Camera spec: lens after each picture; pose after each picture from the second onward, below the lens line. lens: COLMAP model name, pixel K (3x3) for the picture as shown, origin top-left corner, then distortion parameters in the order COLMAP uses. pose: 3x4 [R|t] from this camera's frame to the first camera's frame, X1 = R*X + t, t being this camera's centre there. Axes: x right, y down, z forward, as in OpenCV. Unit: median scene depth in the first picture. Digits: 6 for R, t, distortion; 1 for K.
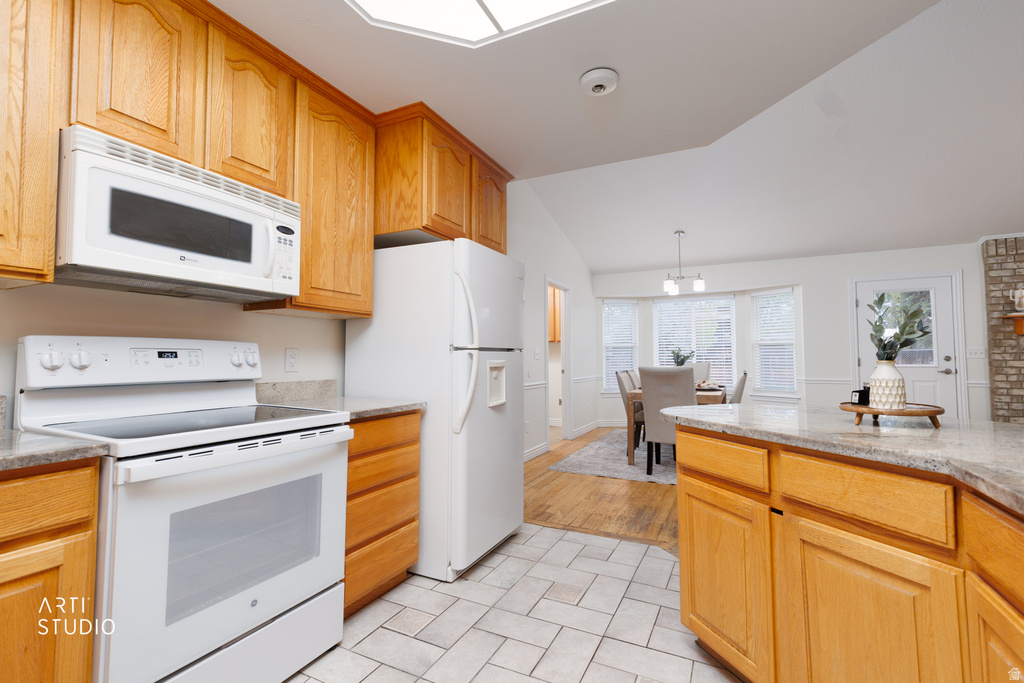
lens RADIAL K [[457.3, 0, 521.0], [0, 457.3, 338.8], [0, 0, 1]] dist [0.011730, -0.001991]
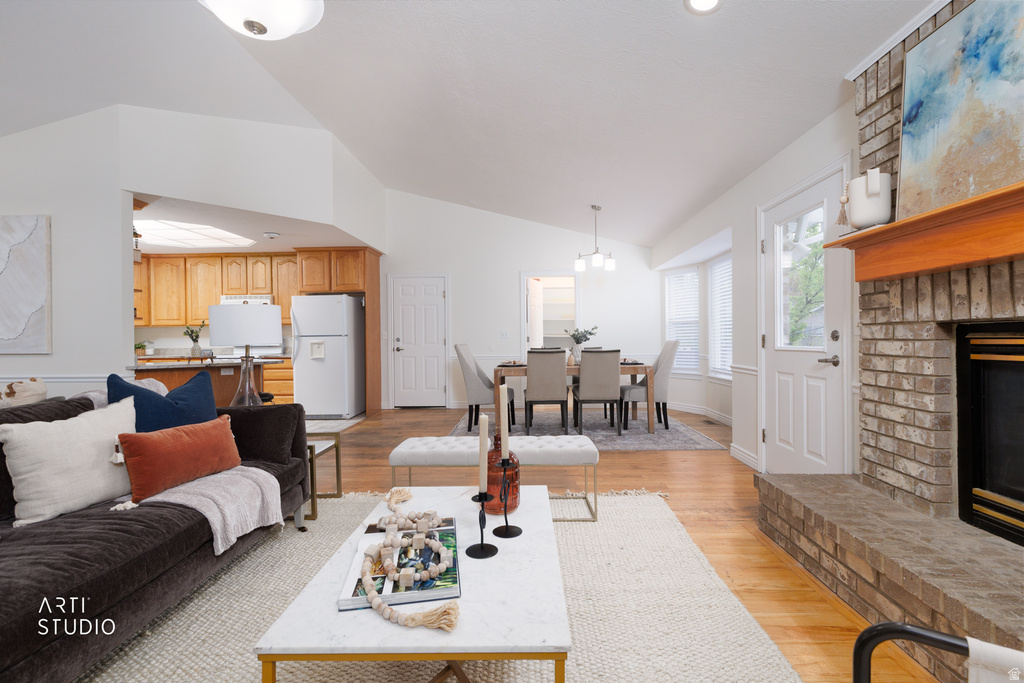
lens RADIAL K [[457.3, 0, 512.4], [0, 457.3, 339.4], [0, 0, 1]] dist [0.011730, -0.001991]
pose [[0.397820, 0.003204, -0.917458, 1.314099], [0.050913, 0.998376, 0.025564, 0.016515], [0.916050, -0.056881, 0.397011, 0.495332]]
